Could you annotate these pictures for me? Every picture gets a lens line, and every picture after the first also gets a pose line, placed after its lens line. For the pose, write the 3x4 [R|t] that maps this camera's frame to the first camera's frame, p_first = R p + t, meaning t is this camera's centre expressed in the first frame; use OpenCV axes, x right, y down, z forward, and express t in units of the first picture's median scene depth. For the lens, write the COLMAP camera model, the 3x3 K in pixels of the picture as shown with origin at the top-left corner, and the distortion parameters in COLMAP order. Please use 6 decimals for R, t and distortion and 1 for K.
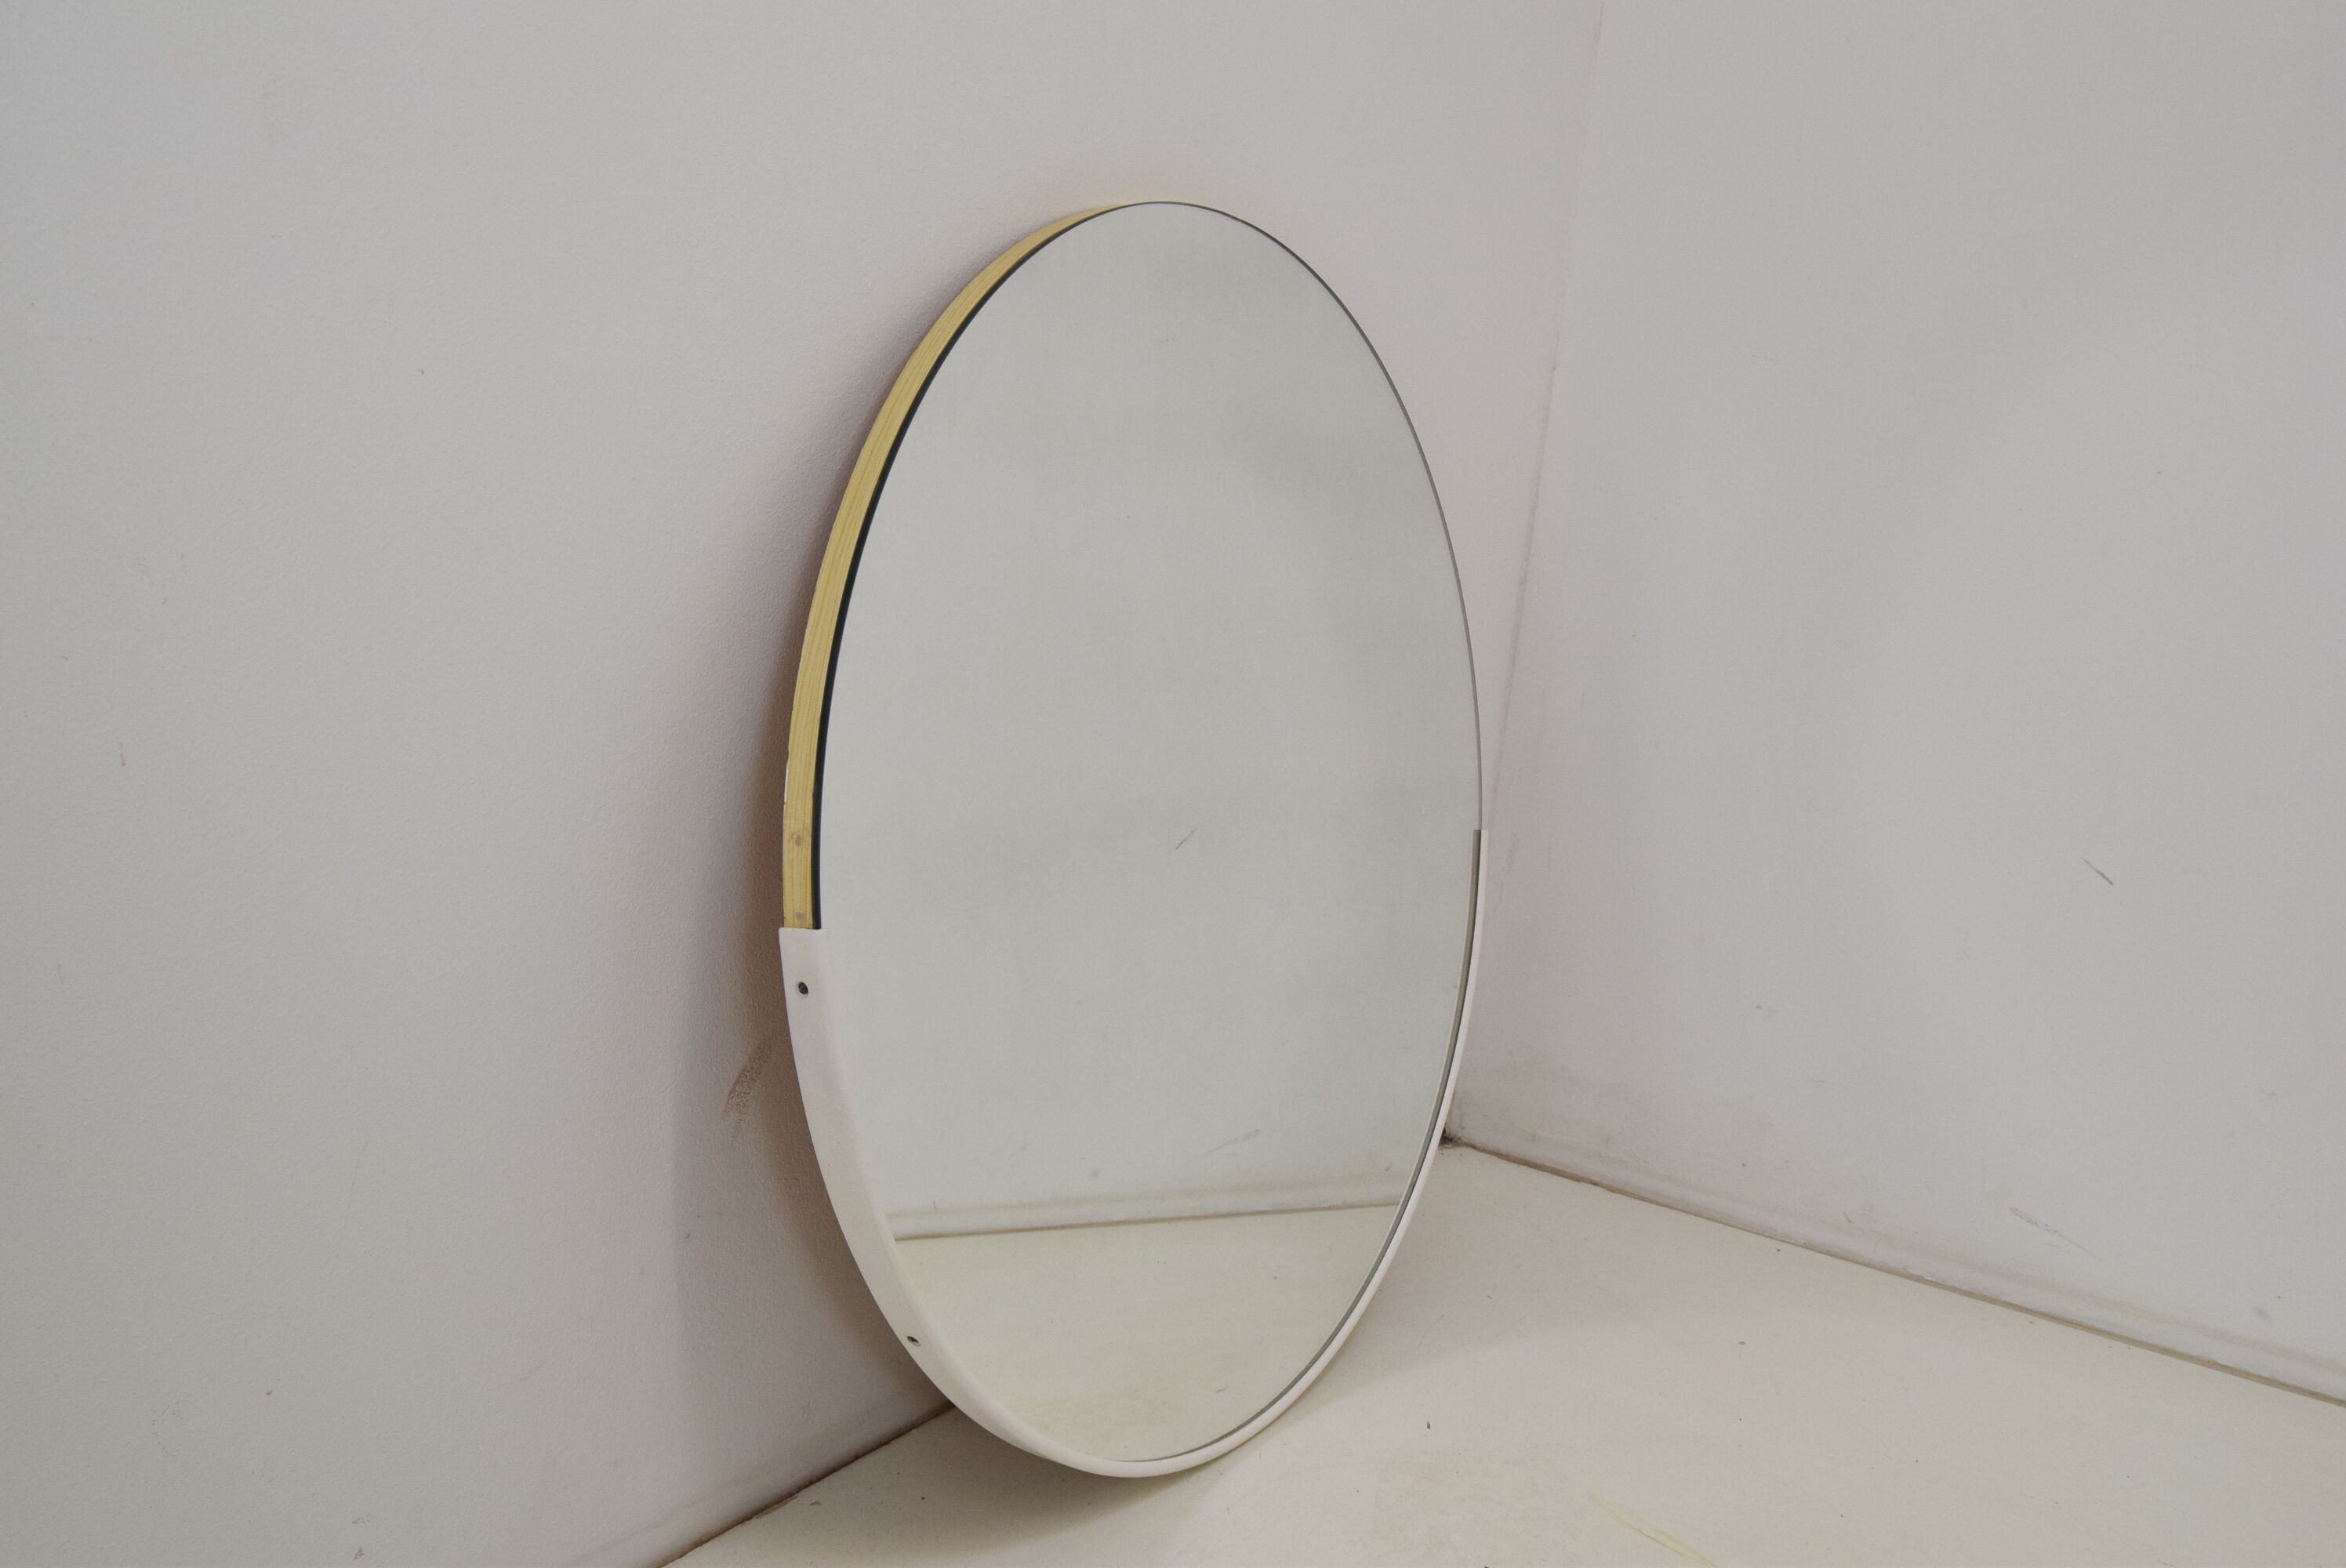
lens RADIAL K [[2428.9, 0, 1175.5], [0, 2428.9, 783.7], [0, 0, 1]] dist [-0.062100, 0.000000]
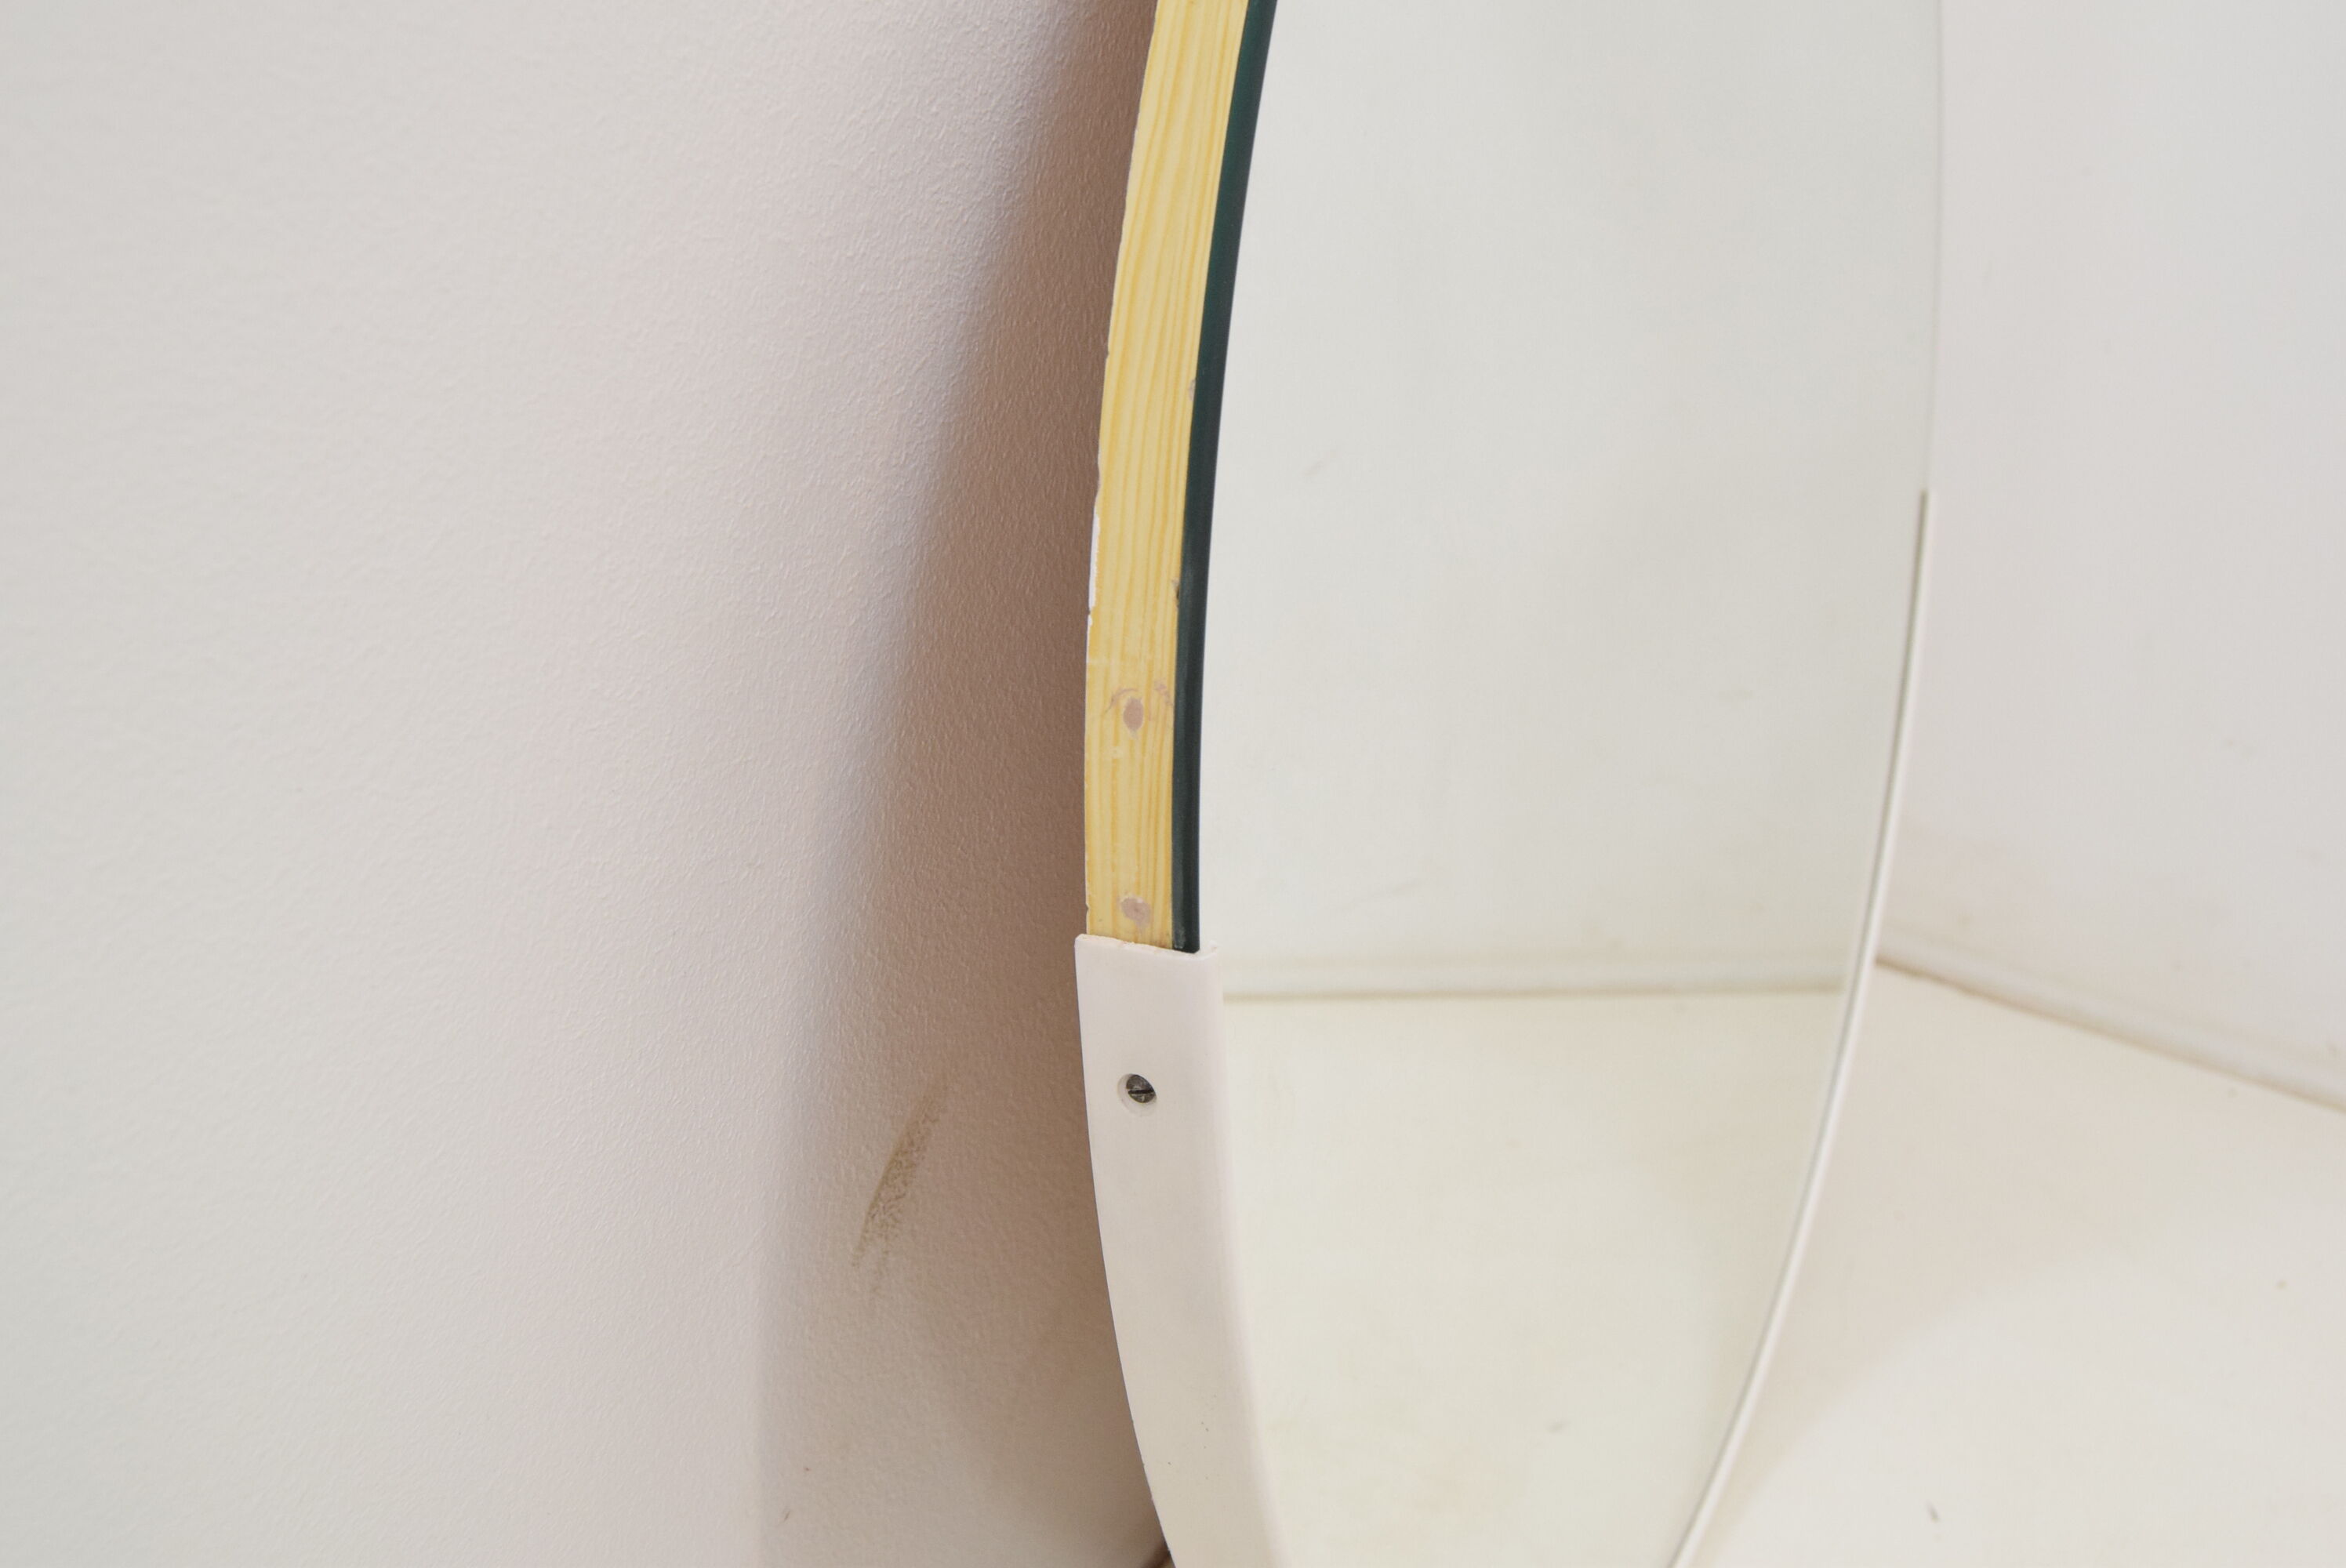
lens RADIAL K [[2428.9, 0, 1167.0], [0, 2428.9, 789.4], [0, 0, 1]] dist [-0.062100, 0.000000]
pose [[0.997109, -0.009064, 0.075441, -0.161736], [-0.005698, 0.981142, 0.193203, -0.033781], [-0.075770, -0.193074, 0.978254, 0.573085]]
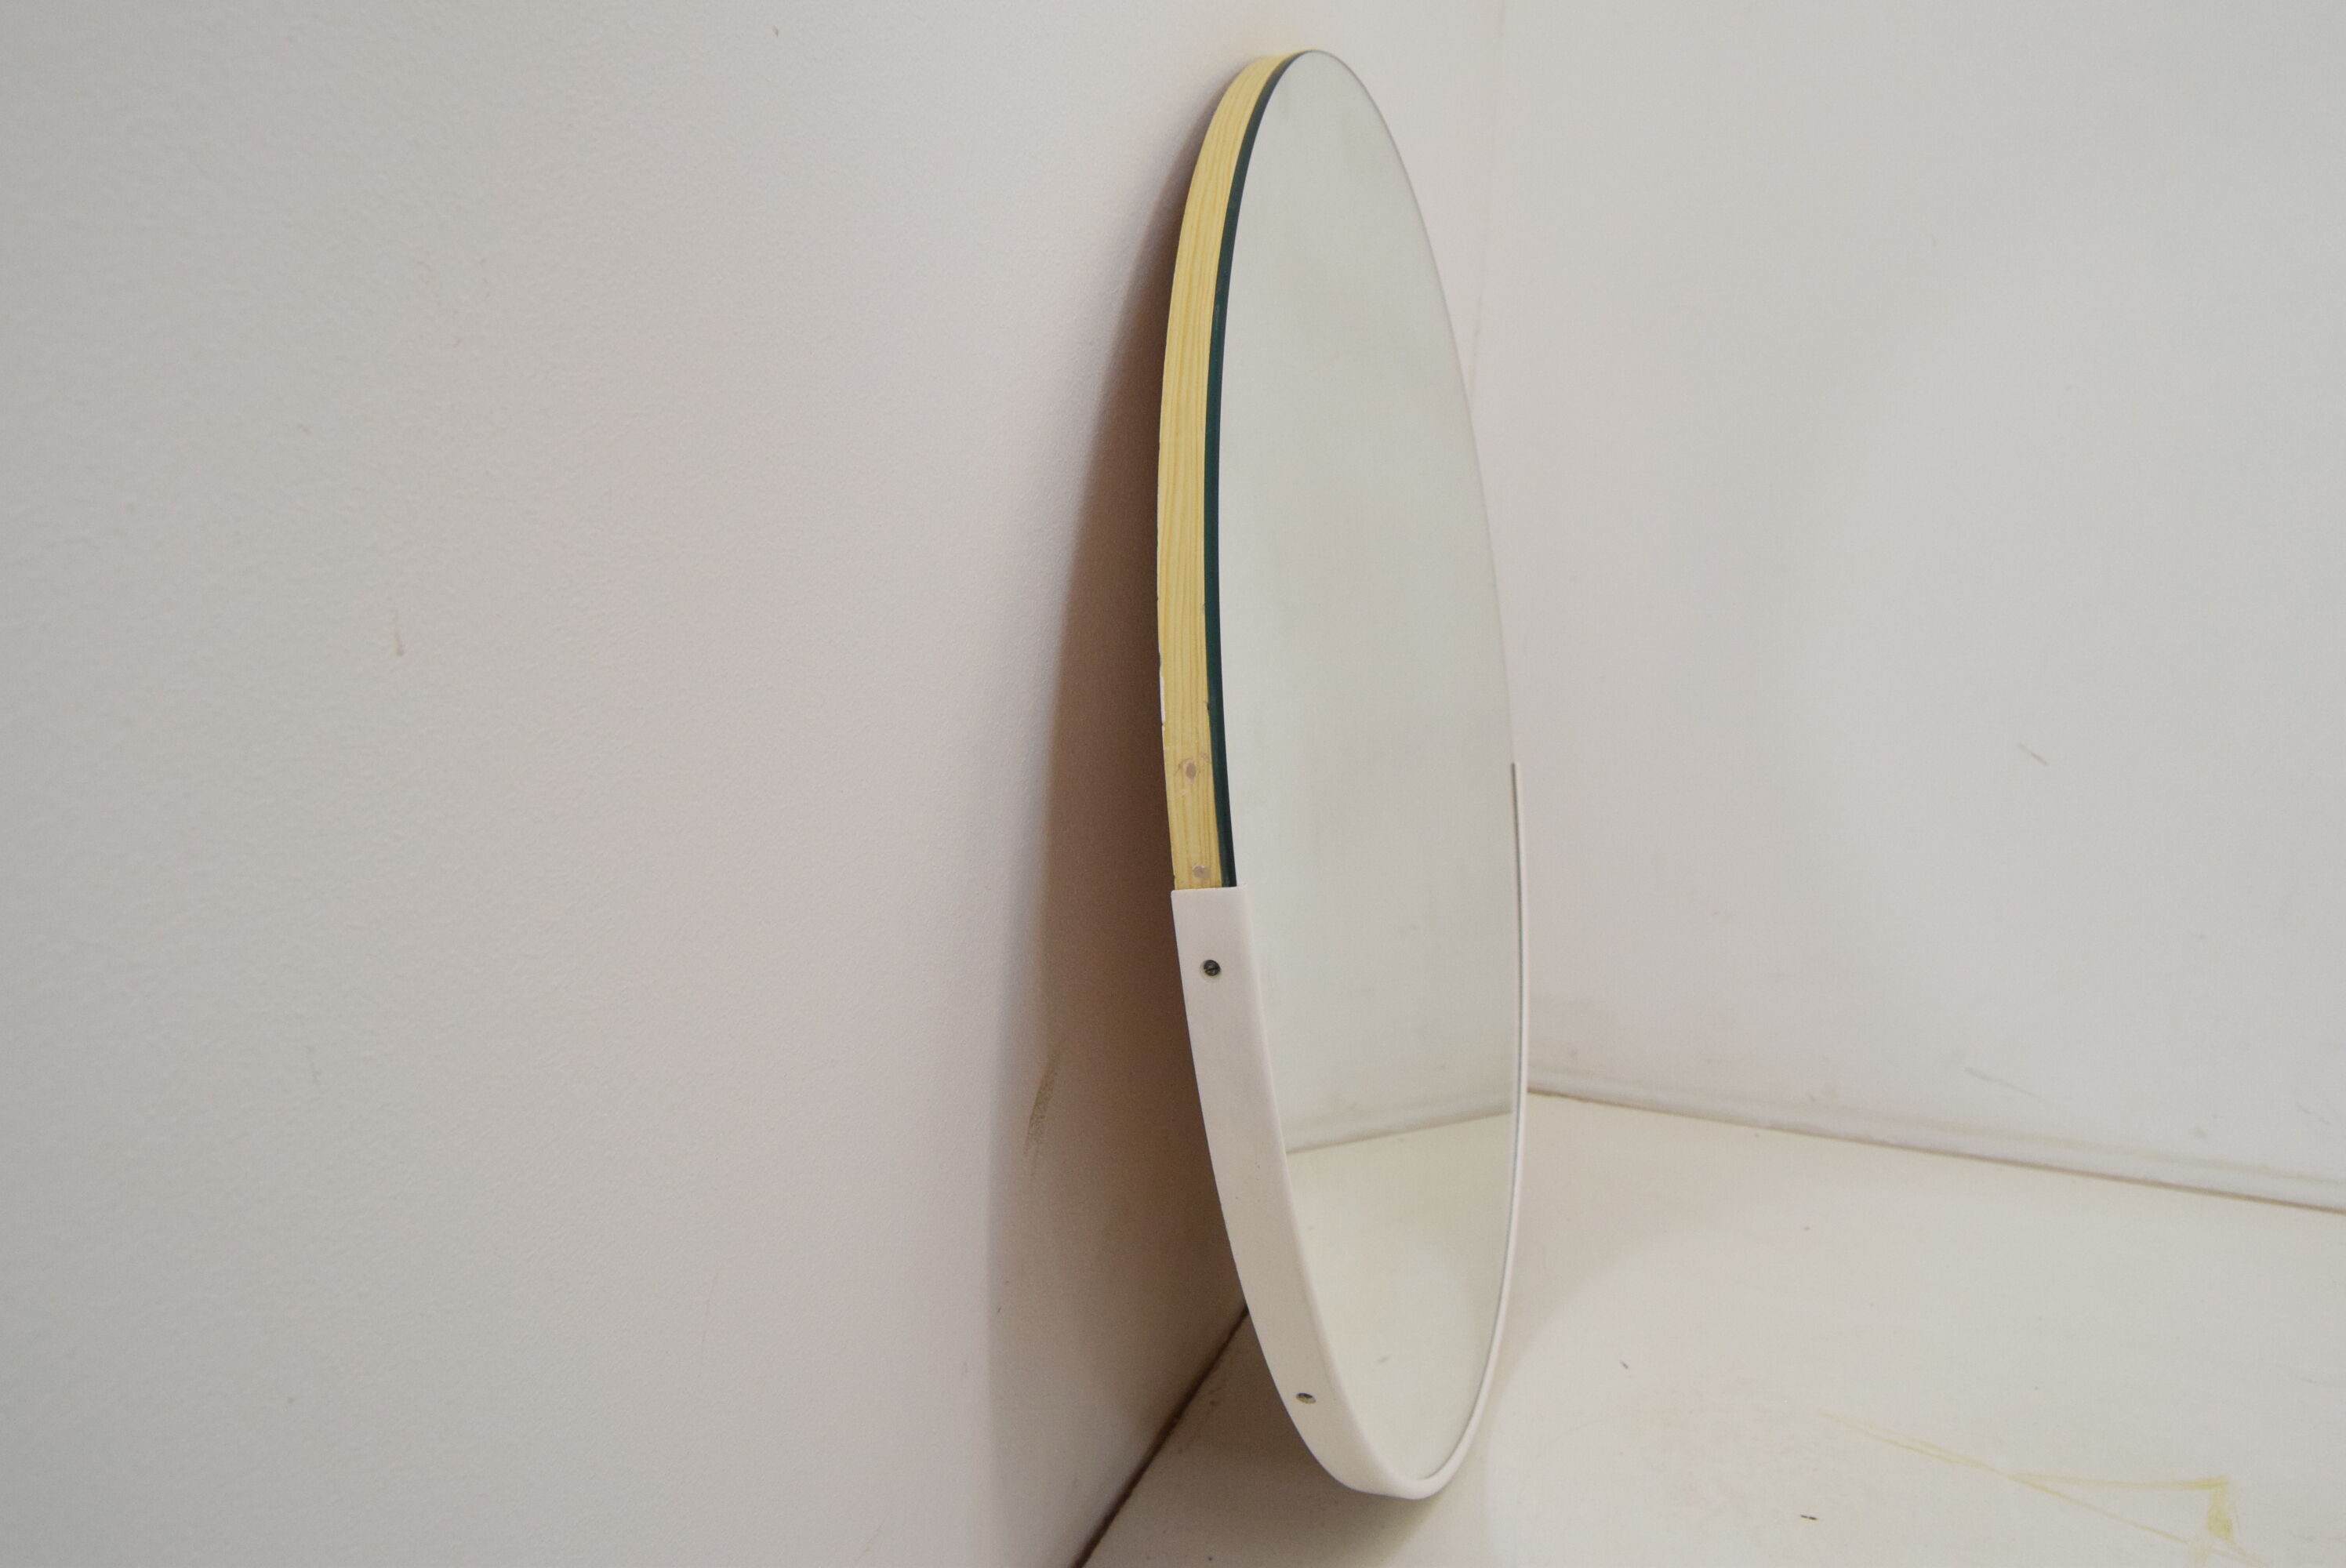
lens RADIAL K [[1820.3, 0, 1185.0], [0, 1820.3, 781.9], [0, 0, 1]] dist [-0.074877, 0.008254]
pose [[0.970691, -0.087406, 0.223874, -0.256114], [0.091097, 0.995823, -0.006194, 0.027288], [-0.222398, 0.026406, 0.974598, 0.412722]]
